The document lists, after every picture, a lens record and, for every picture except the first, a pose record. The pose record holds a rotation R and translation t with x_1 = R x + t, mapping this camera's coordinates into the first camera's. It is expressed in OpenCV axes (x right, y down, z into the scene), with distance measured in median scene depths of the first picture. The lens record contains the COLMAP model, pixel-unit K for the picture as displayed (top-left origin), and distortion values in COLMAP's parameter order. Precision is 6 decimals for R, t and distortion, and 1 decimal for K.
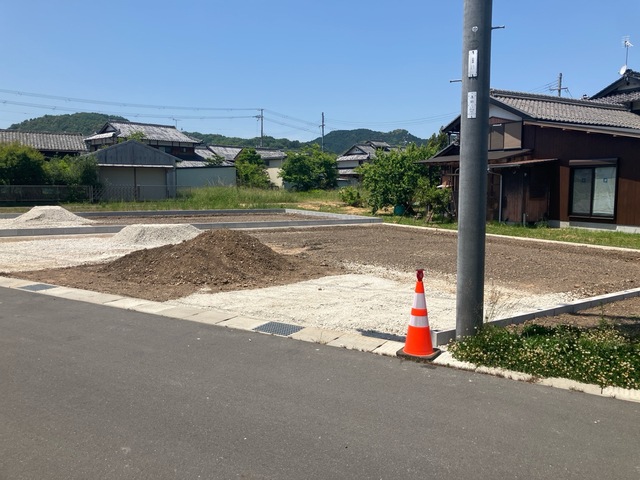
lens RADIAL K [[520.8, 0, 333.3], [0, 520.8, 237.4], [0, 0, 1]] dist [0.010528, -0.000852]
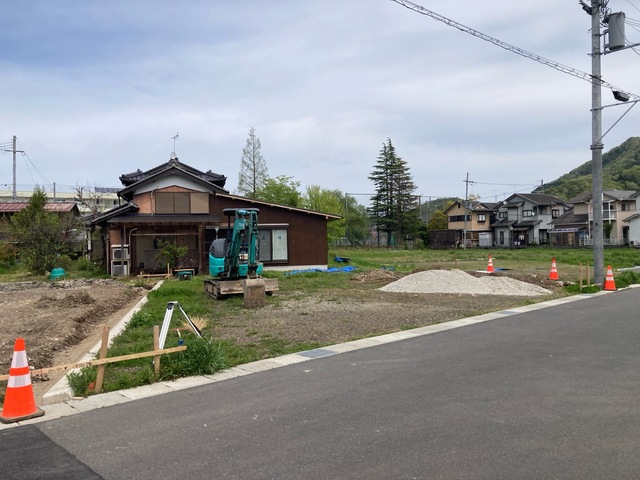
lens RADIAL K [[515.5, 0, 315.1], [0, 515.5, 238.3], [0, 0, 1]] dist [0.010902, -0.008497]
pose [[0.291906, -0.006165, 0.956427, -0.529415], [0.117728, 0.992607, -0.029533, -0.030469], [-0.949174, 0.121219, 0.290473, 0.276211]]
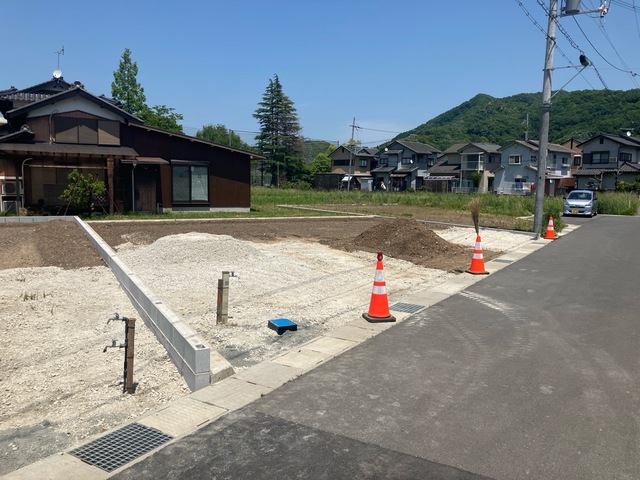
lens RADIAL K [[518.4, 0, 322.0], [0, 518.4, 236.8], [0, 0, 1]] dist [0.015552, -0.010619]
pose [[0.028132, -0.112092, 0.993300, -0.529794], [0.081078, 0.990675, 0.109499, -0.044069], [-0.996311, 0.077455, 0.036958, 0.374034]]
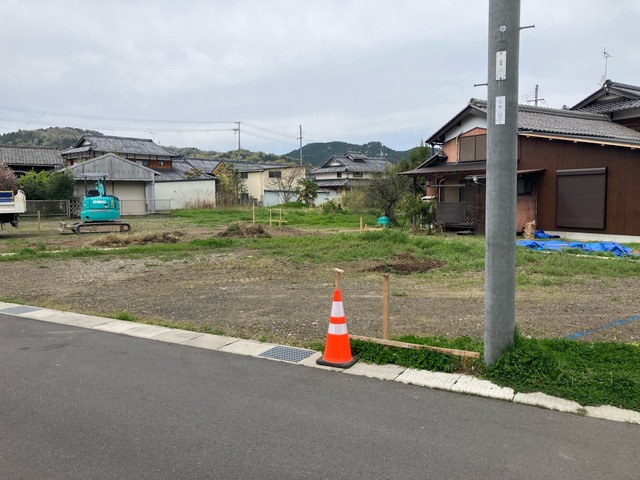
lens RADIAL K [[518.4, 0, 322.0], [0, 518.4, 236.8], [0, 0, 1]] dist [0.015552, -0.010619]
pose [[0.999652, -0.011260, 0.023859, -0.012332], [0.011820, 0.999654, -0.023483, -0.001863], [-0.023587, 0.023756, 0.999439, 0.014939]]
